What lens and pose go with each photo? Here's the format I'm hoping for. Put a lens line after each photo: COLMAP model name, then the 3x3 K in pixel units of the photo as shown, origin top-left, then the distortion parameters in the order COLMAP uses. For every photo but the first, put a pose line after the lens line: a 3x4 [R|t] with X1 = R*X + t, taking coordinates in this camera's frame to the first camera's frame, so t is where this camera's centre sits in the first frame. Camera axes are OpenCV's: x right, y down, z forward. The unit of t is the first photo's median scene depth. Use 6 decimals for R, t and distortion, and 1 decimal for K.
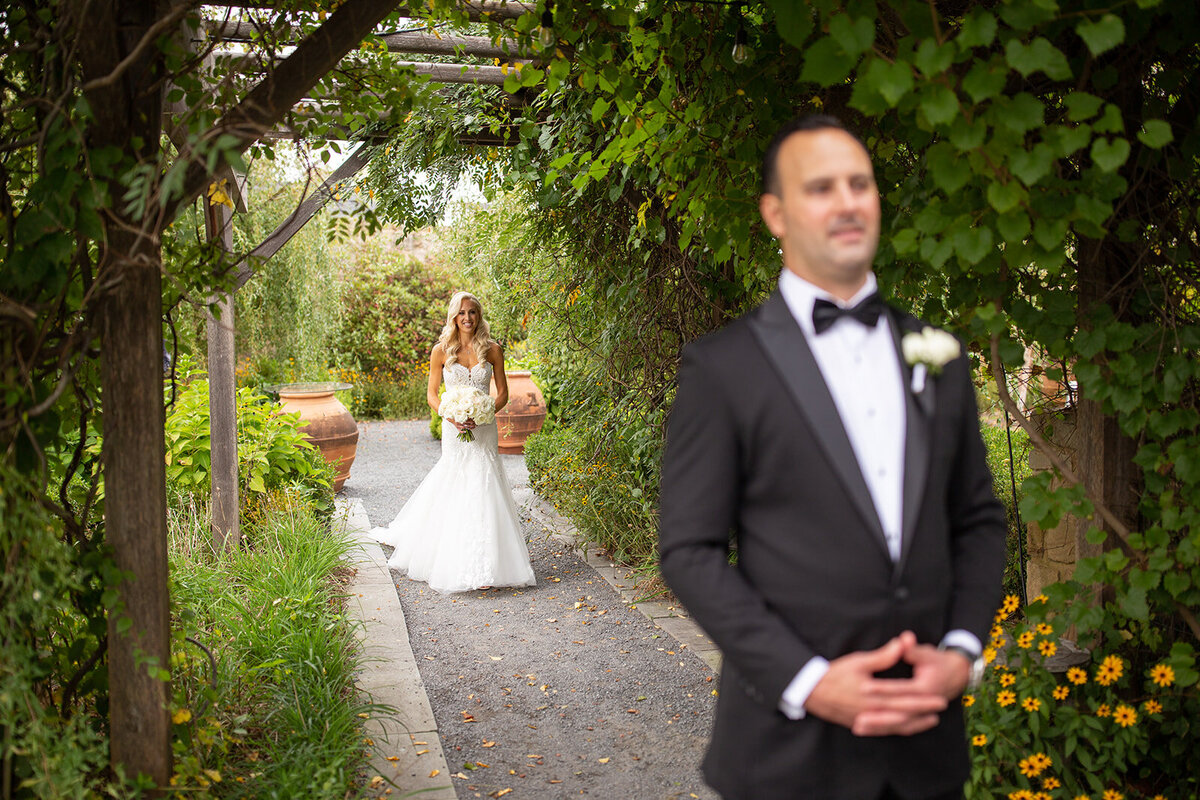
lens RADIAL K [[1142.3, 0, 601.4], [0, 1142.3, 392.1], [0, 0, 1]] dist [-0.005123, 0.000000]
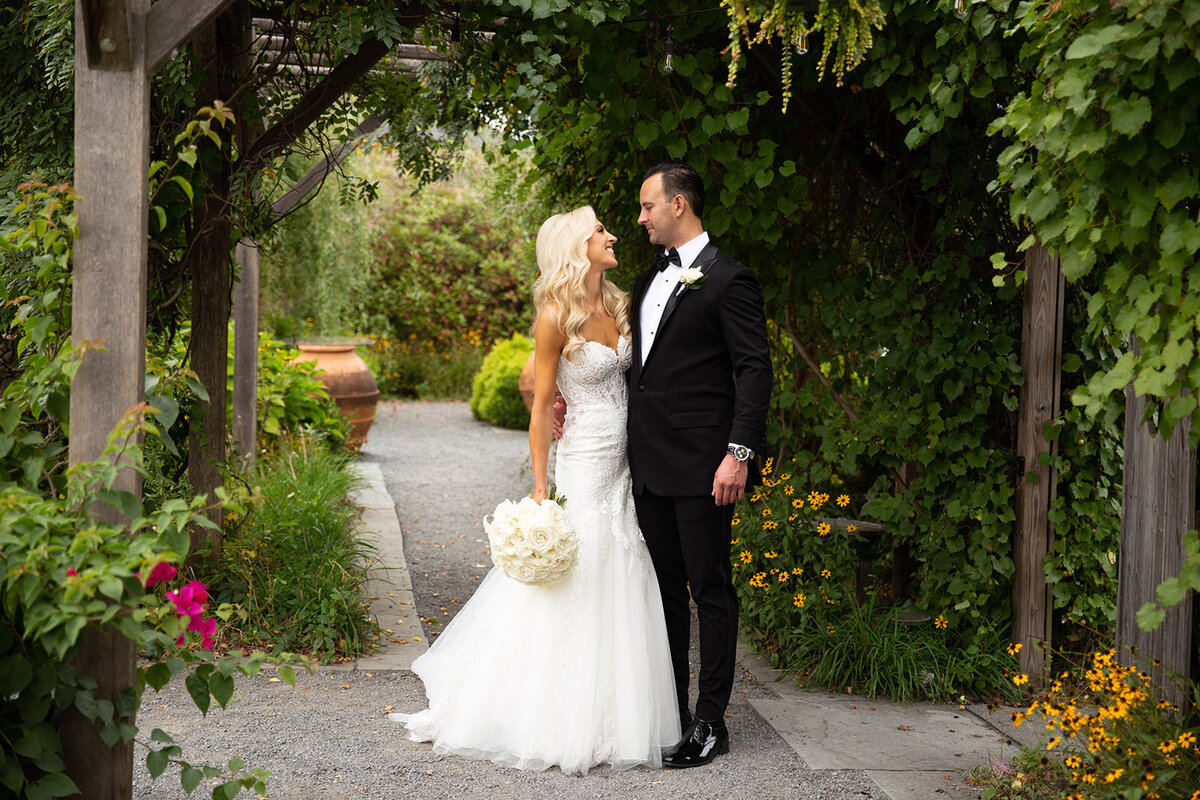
lens RADIAL K [[1921.5, 0, 598.1], [0, 1921.5, 404.0], [0, 0, 1]] dist [0.141612, 0.000000]
pose [[0.992580, 0.041399, -0.114331, 0.099280], [-0.042050, 0.999110, -0.003289, 0.030031], [0.114093, 0.008073, 0.993437, -0.367816]]
